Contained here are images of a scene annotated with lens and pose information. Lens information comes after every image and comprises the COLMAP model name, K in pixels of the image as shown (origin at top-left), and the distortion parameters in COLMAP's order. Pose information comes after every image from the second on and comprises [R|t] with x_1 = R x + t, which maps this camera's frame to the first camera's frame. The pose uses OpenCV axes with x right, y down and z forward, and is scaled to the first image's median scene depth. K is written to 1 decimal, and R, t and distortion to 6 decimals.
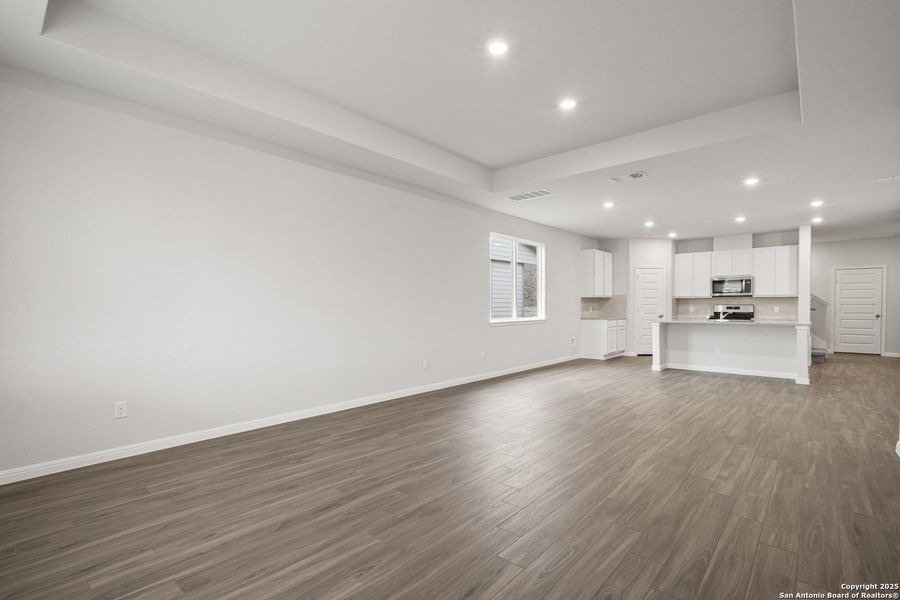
lens RADIAL K [[422.9, 0, 446.8], [0, 422.9, 315.8], [0, 0, 1]] dist [-0.000472, 0.000025]
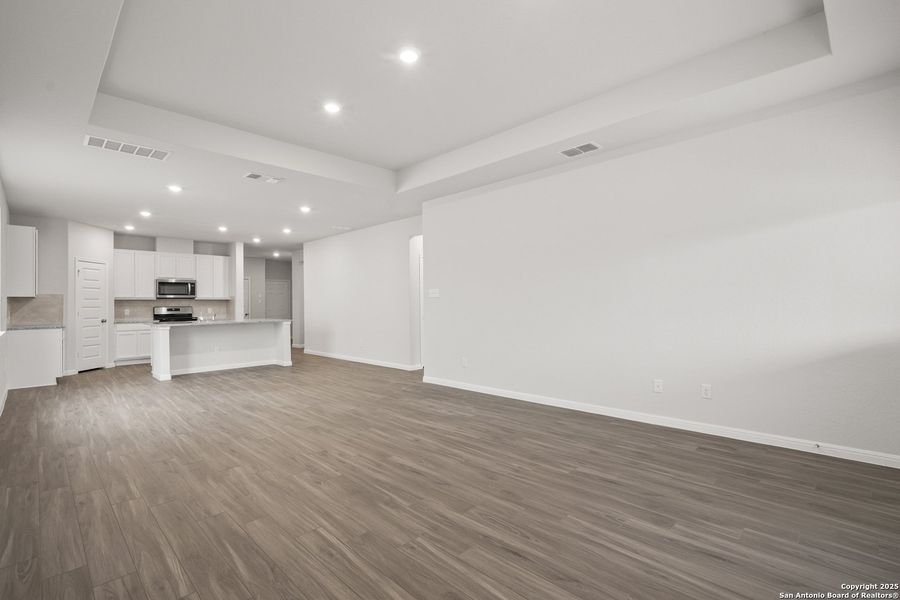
lens RADIAL K [[413.8, 0, 455.1], [0, 413.8, 300.9], [0, 0, 1]] dist [-0.015830, 0.000032]
pose [[0.041539, 0.008770, 0.999098, -0.311167], [0.034823, 0.999341, -0.010220, -0.006614], [-0.998530, 0.035216, 0.041206, 0.307225]]
